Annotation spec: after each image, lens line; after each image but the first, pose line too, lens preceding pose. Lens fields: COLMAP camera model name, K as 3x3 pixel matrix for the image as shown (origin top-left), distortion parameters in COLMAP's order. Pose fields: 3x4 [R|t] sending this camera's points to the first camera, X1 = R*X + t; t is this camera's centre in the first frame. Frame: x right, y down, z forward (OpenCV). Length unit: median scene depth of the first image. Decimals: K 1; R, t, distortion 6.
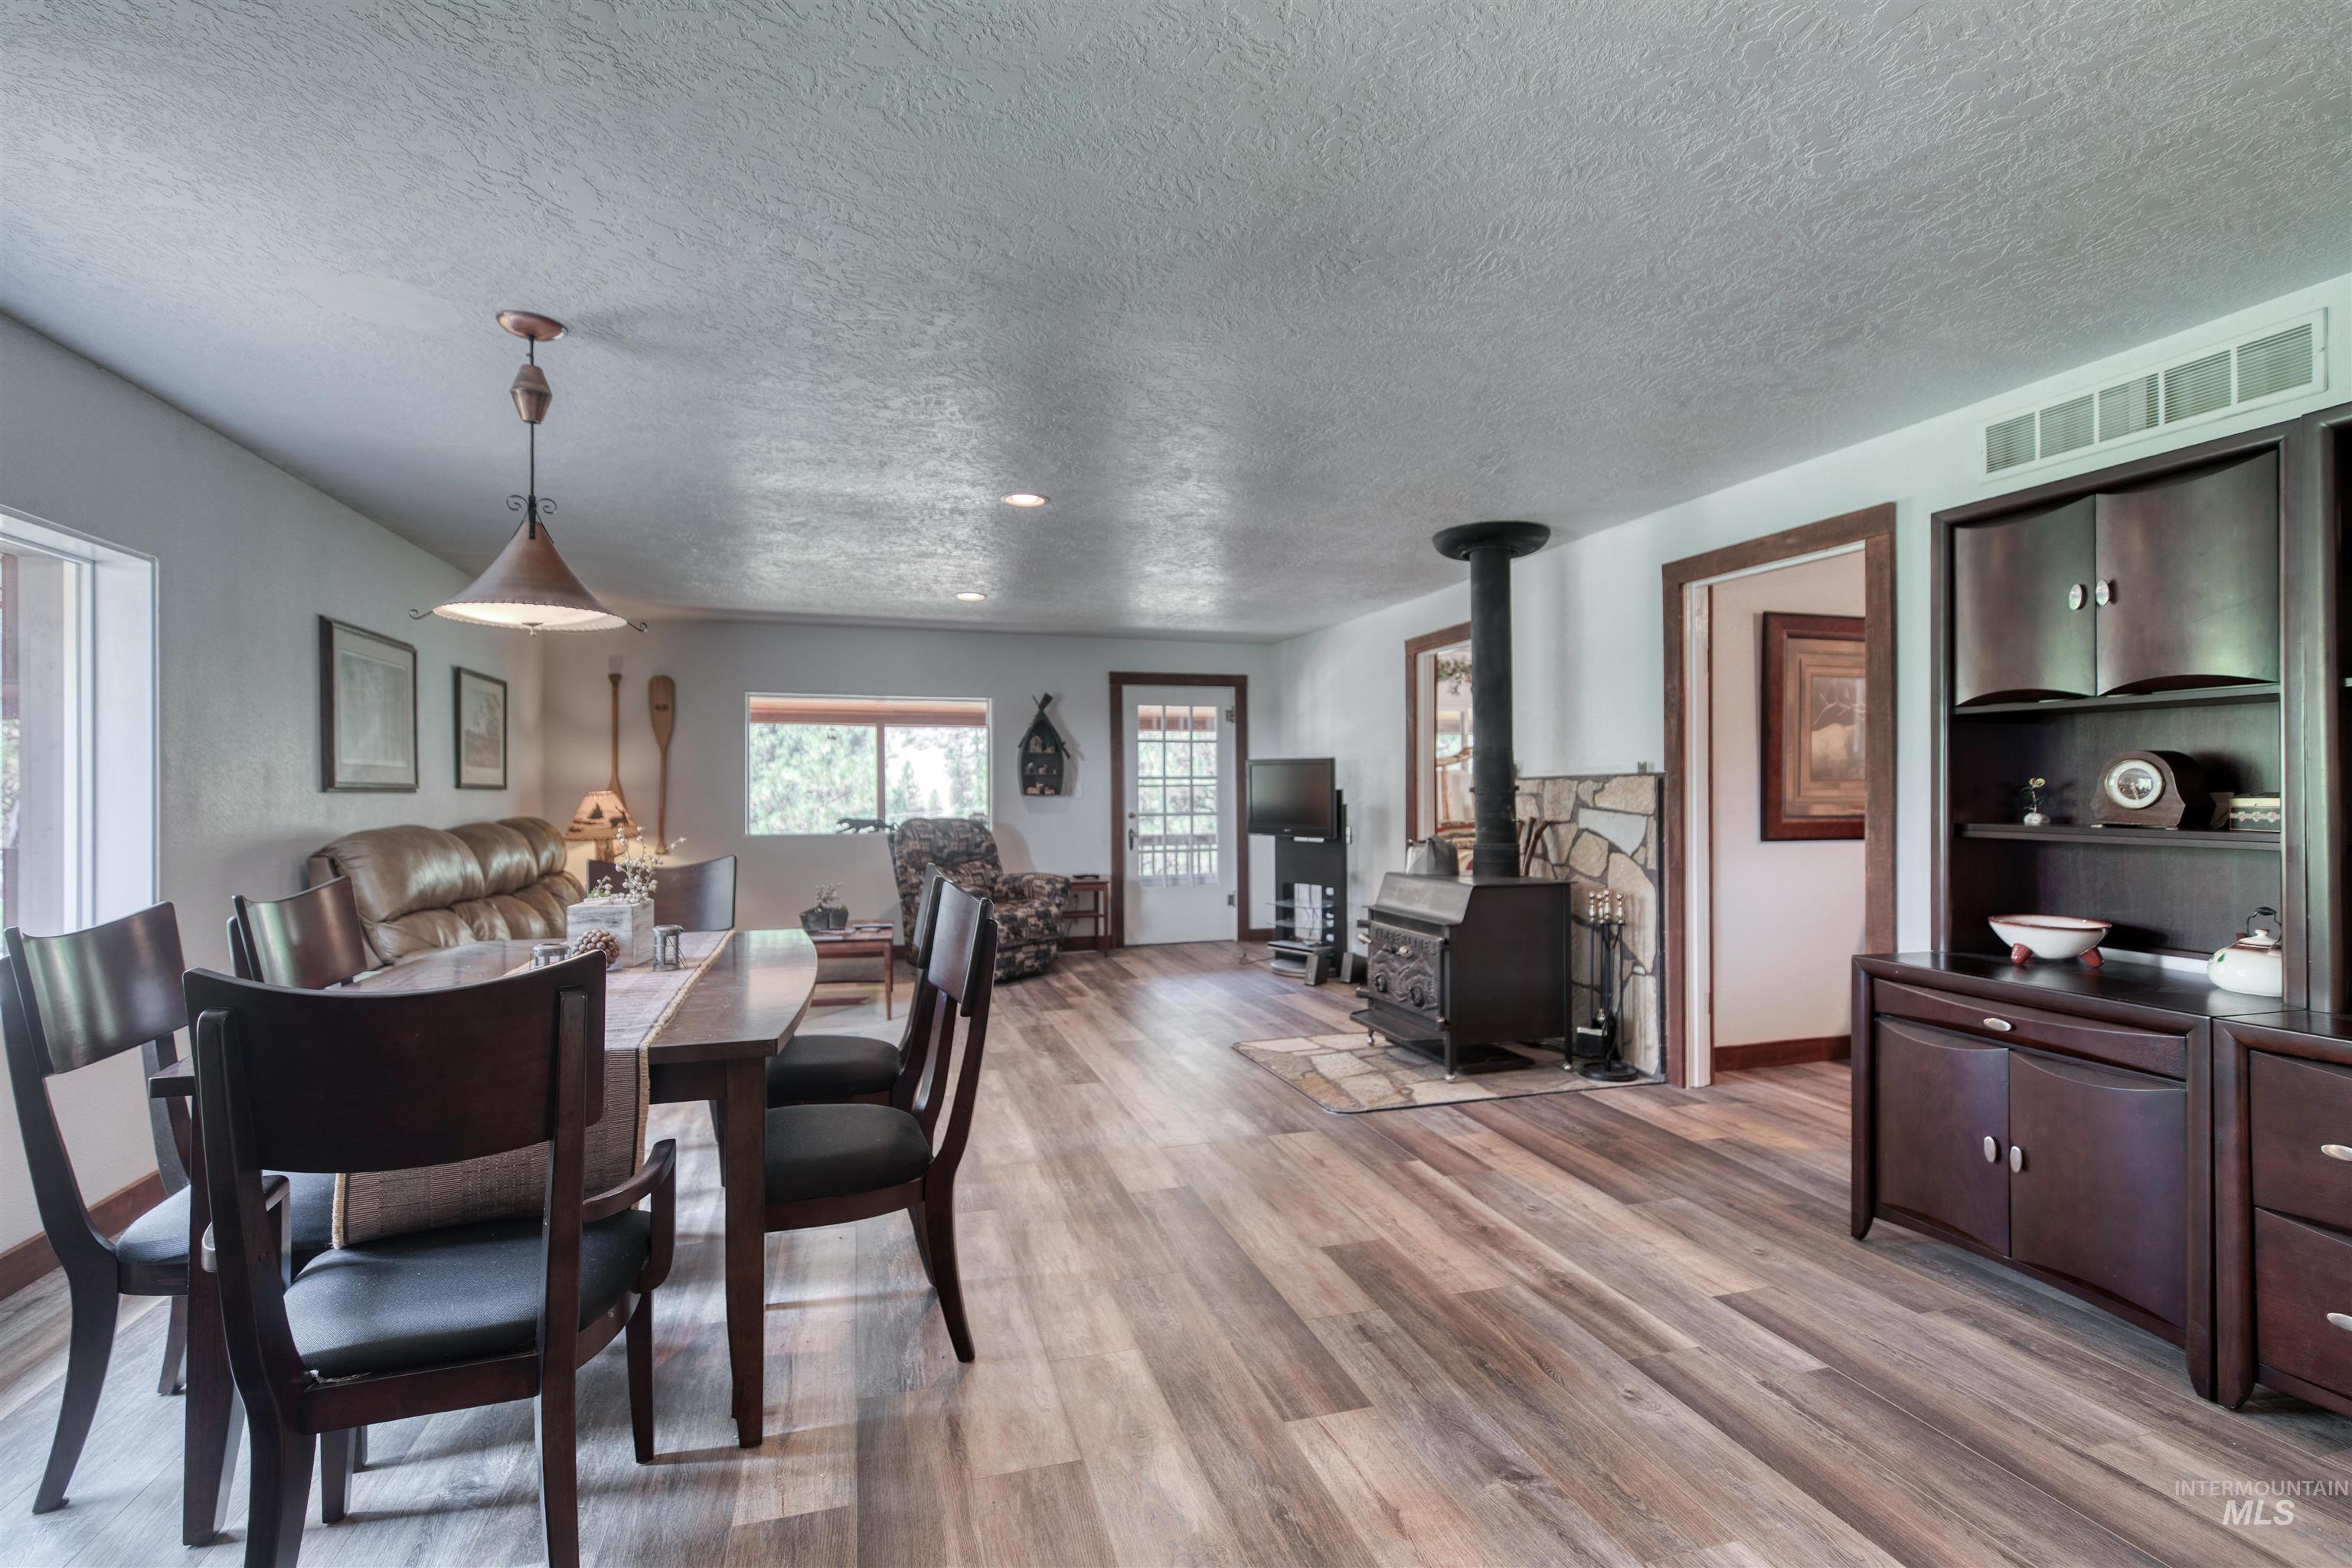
lens RADIAL K [[1087.3, 0, 1179.6], [0, 1087.3, 775.6], [0, 0, 1]] dist [0.004123, 0.001181]
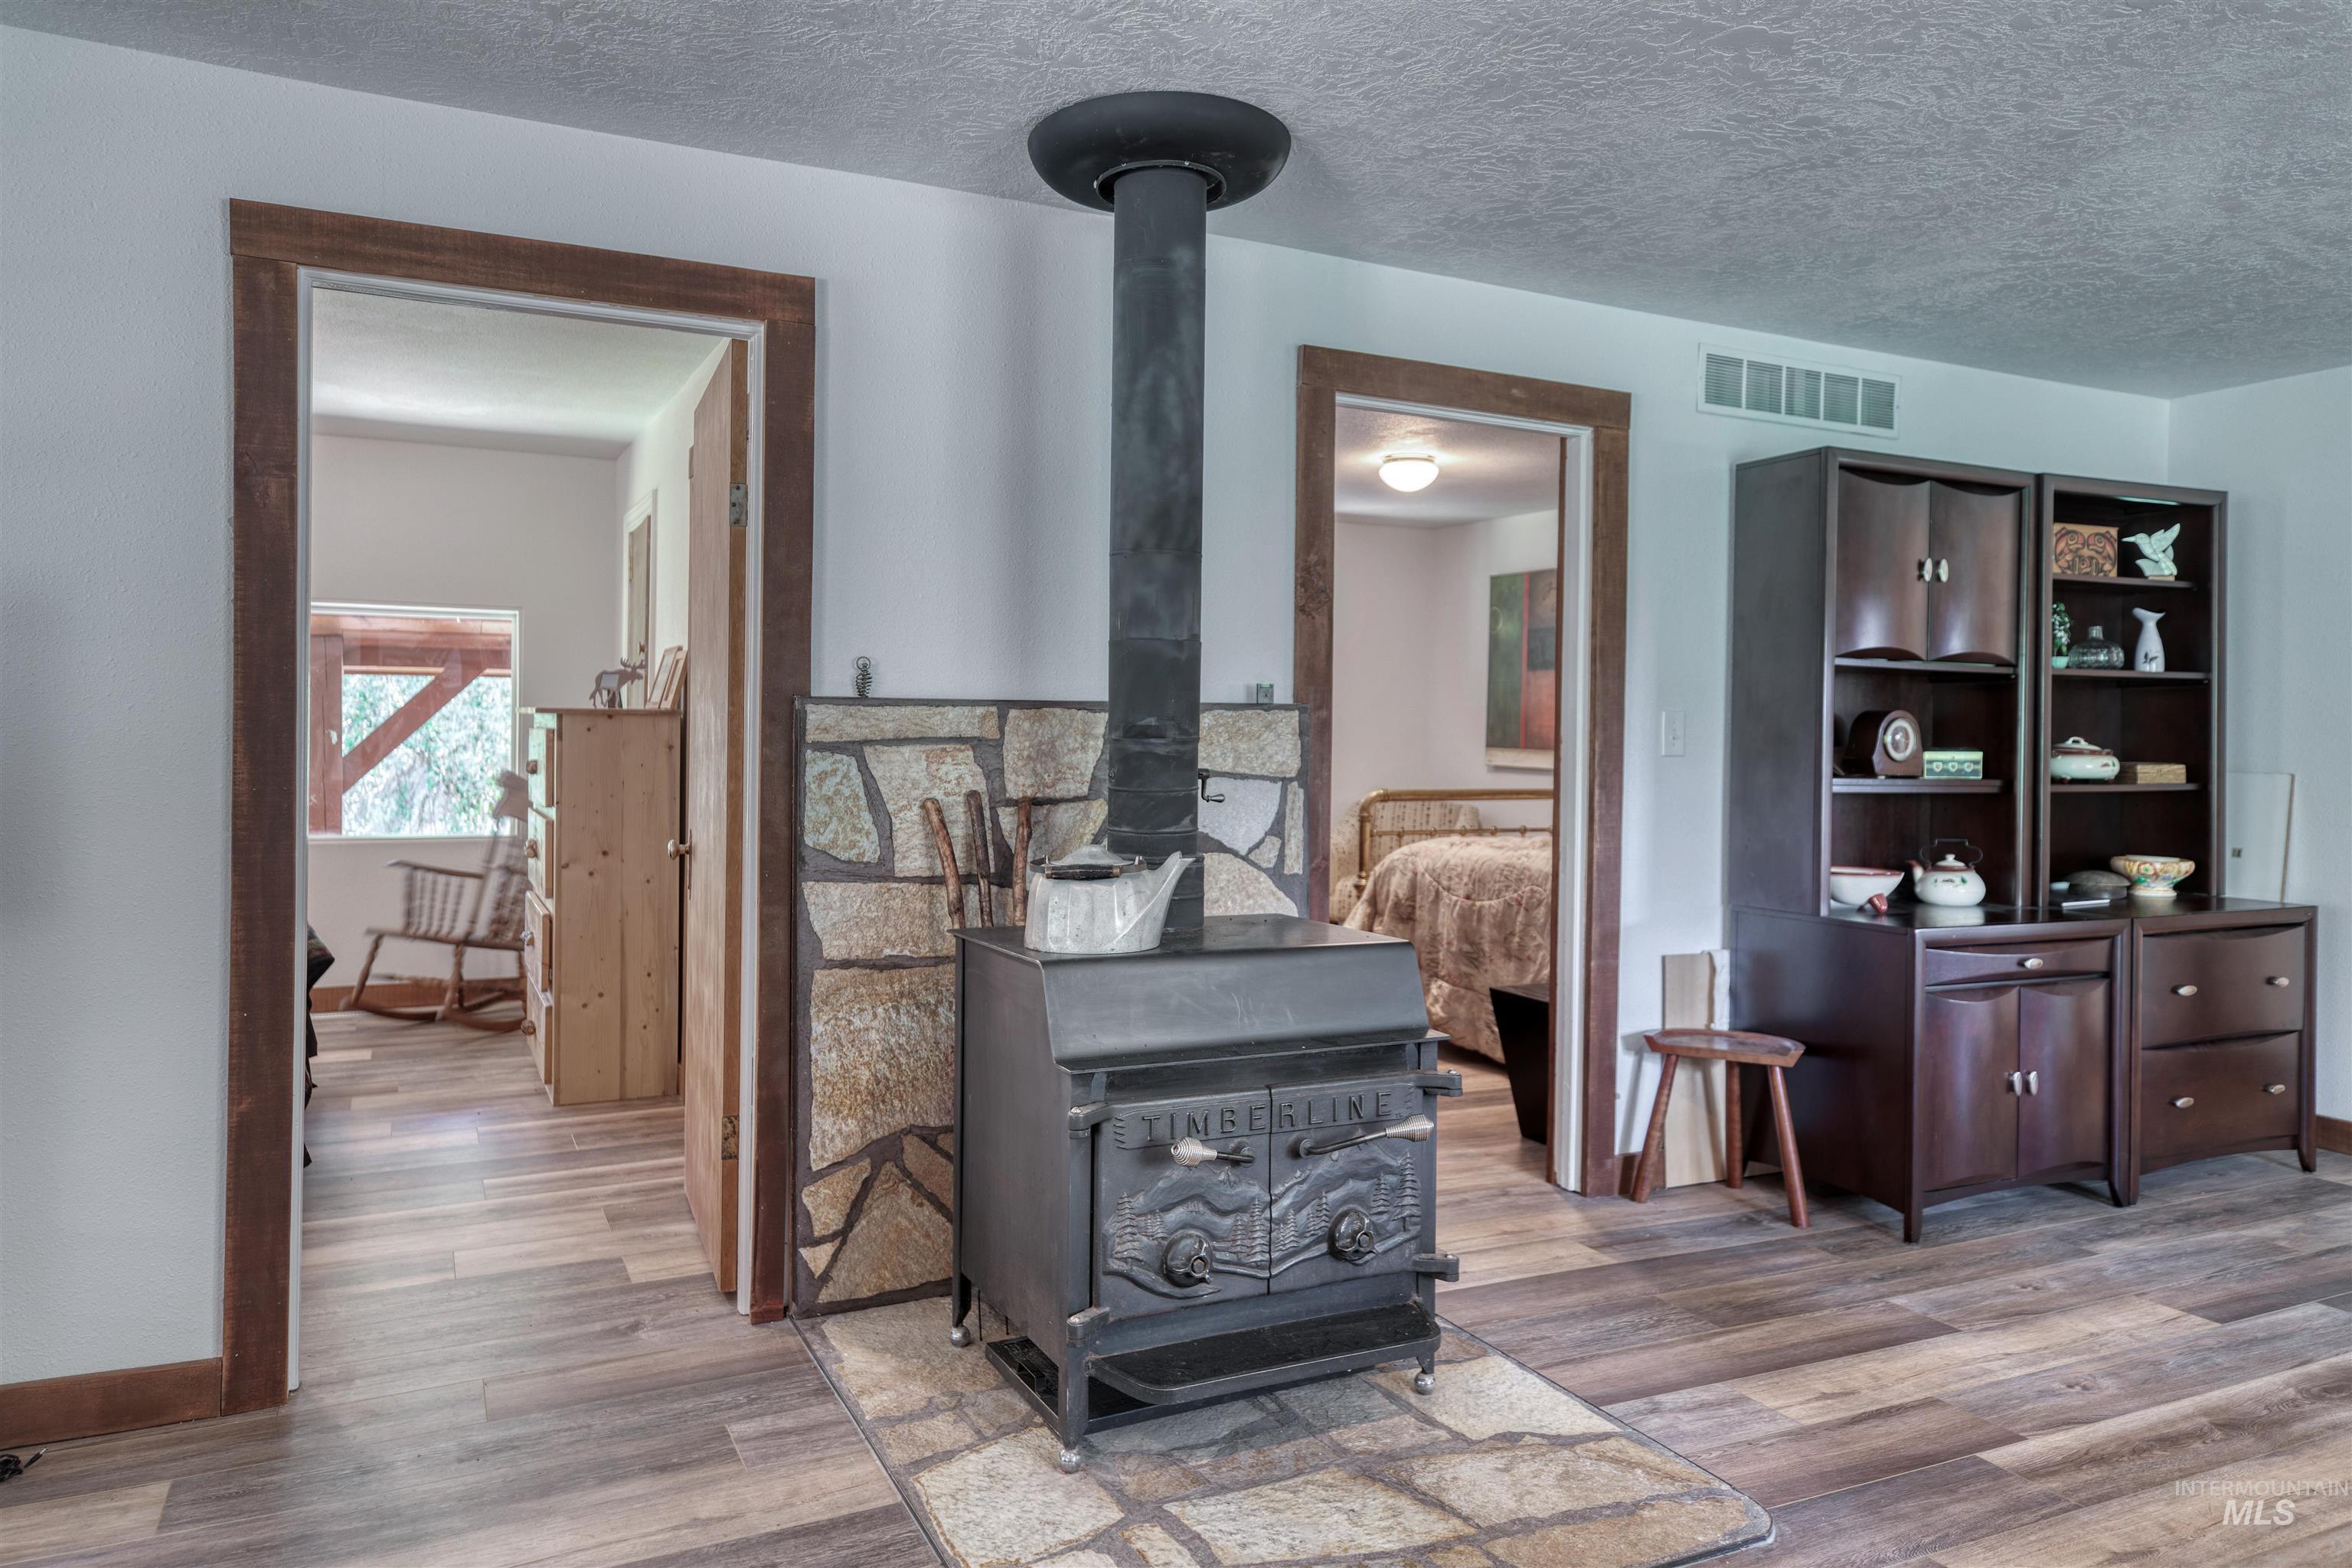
lens RADIAL K [[1547.9, 0, 1182.8], [0, 1547.9, 737.2], [0, 0, 1]] dist [0.007107, 0.000871]
pose [[-0.164118, -0.001579, 0.986440, -0.353733], [-0.028182, 0.999598, -0.003089, 0.018191], [-0.986038, -0.028307, -0.164096, 1.182770]]
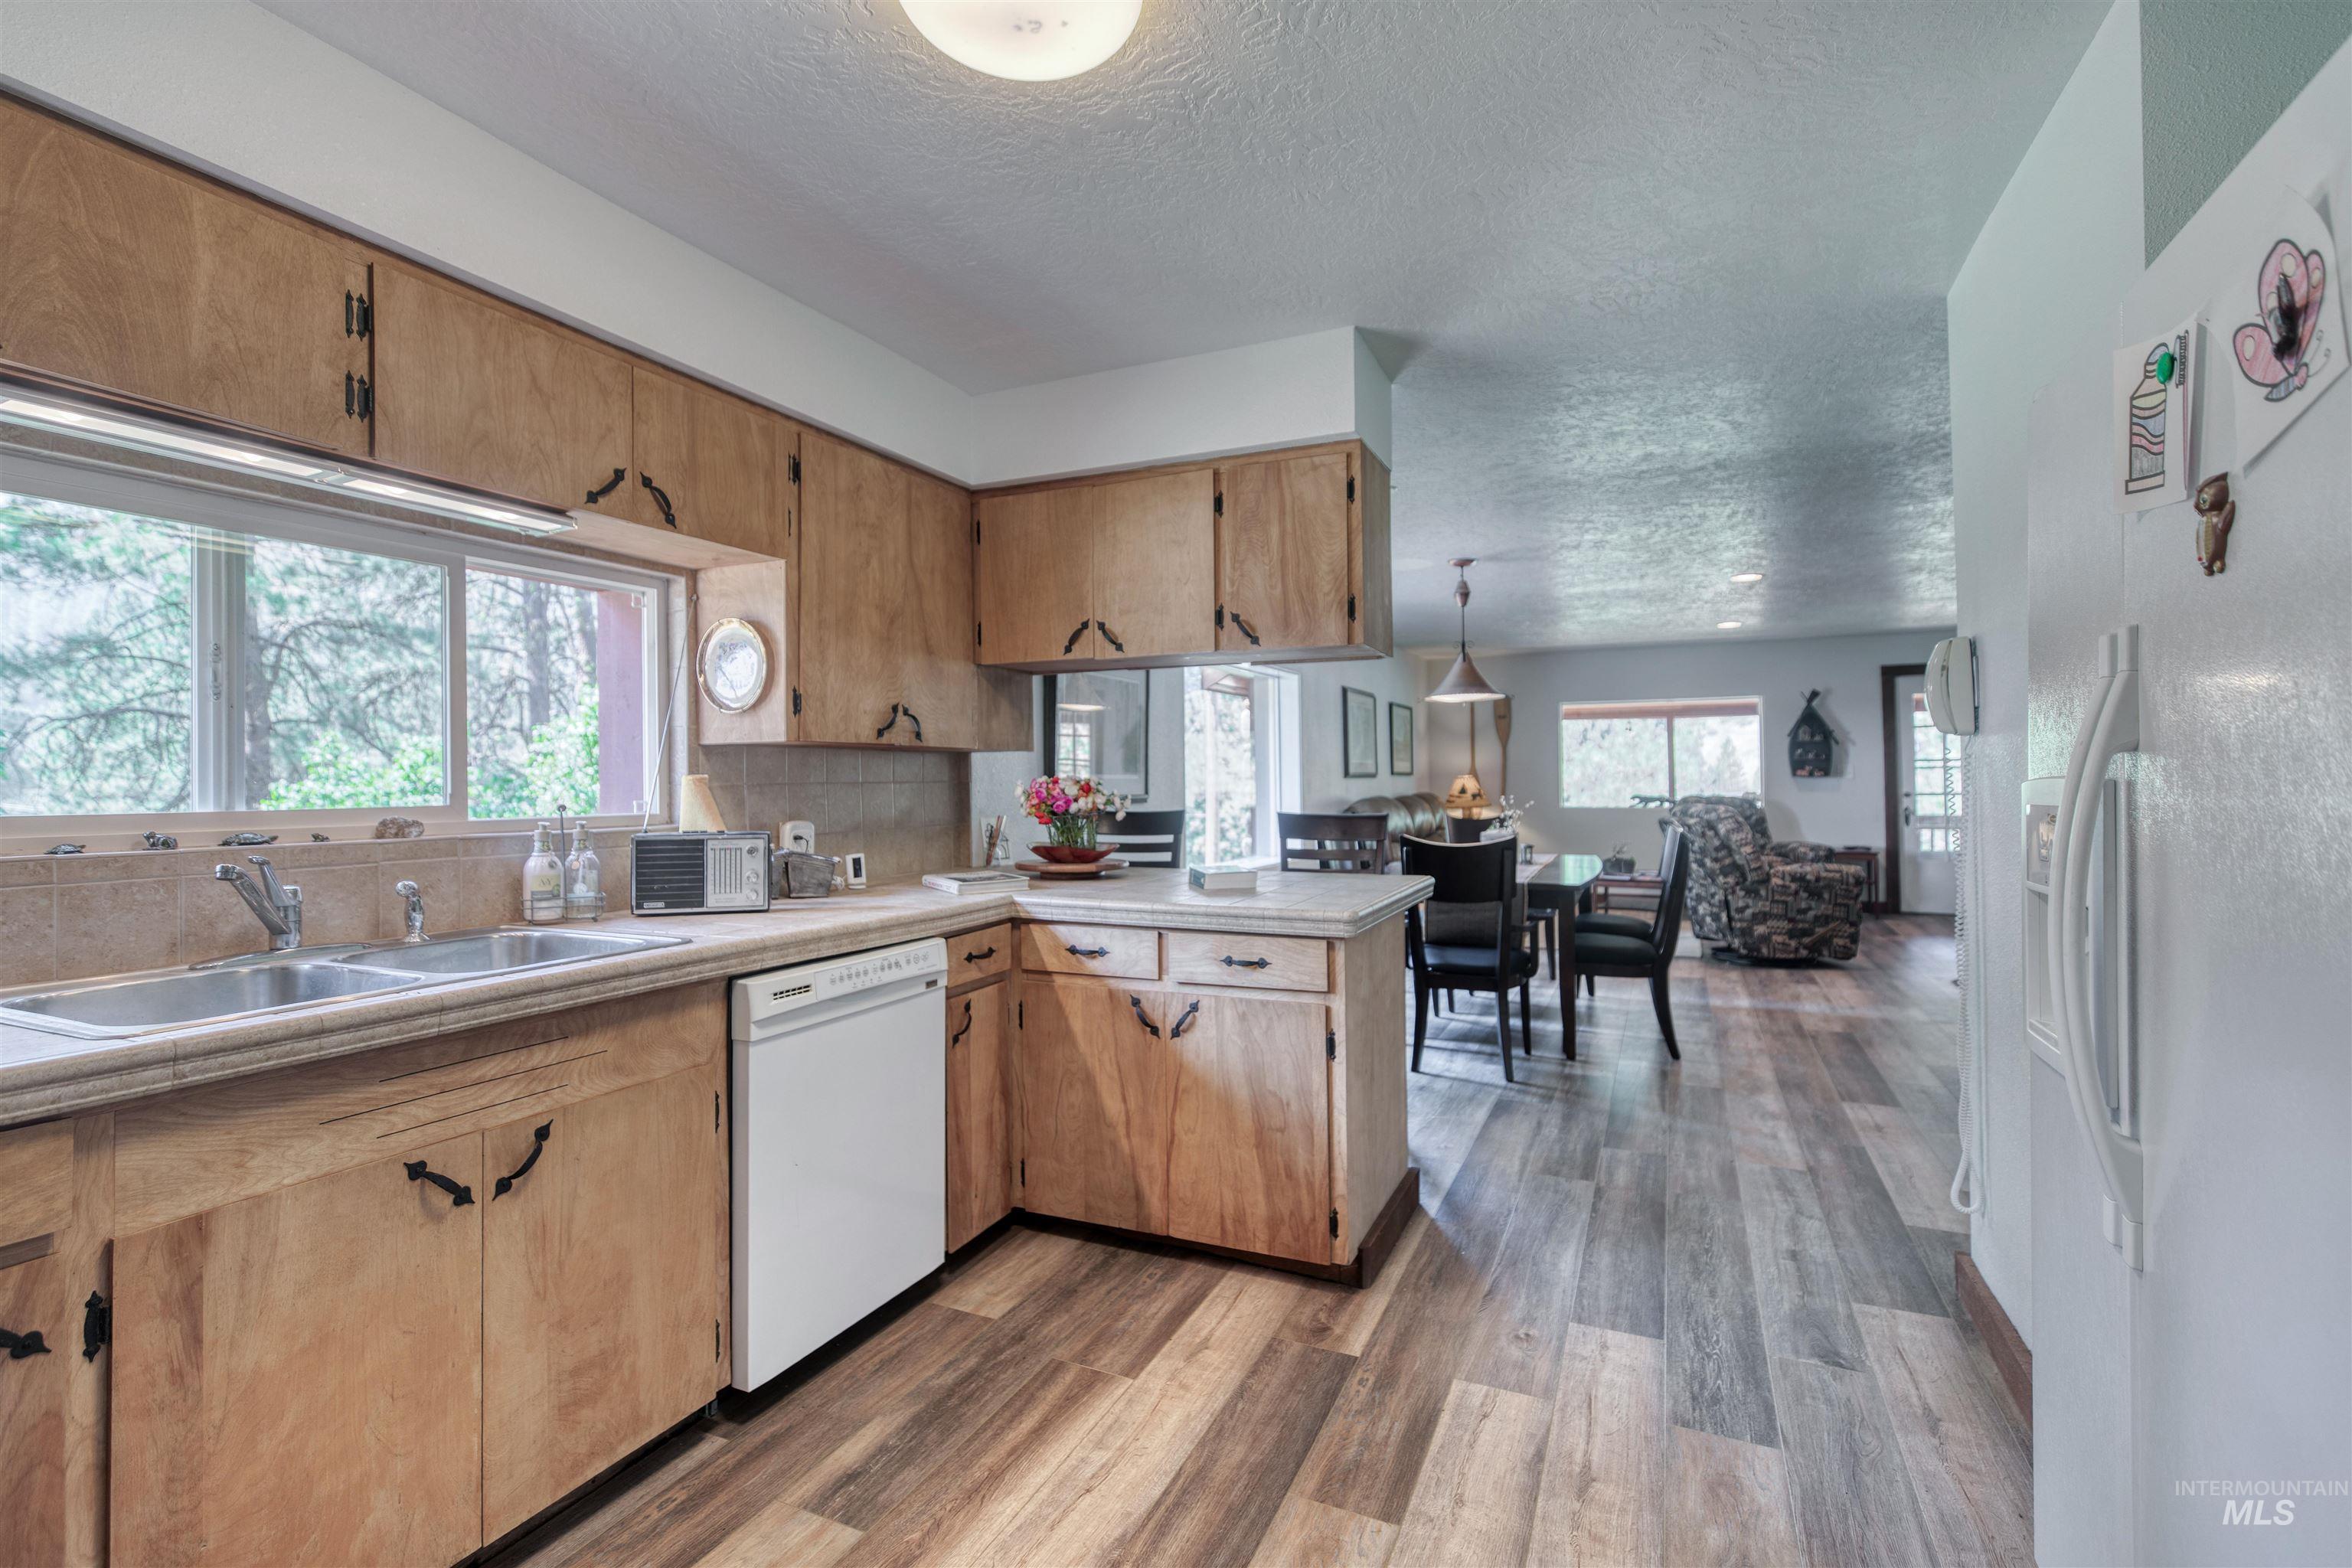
lens RADIAL K [[1087.3, 0, 1174.9], [0, 1087.3, 765.1], [0, 0, 1]] dist [0.004123, 0.001181]
pose [[0.752487, -0.010642, -0.658522, 0.232384], [0.016688, 0.999857, 0.002911, -0.016843], [0.658396, -0.013180, 0.752556, -0.593947]]
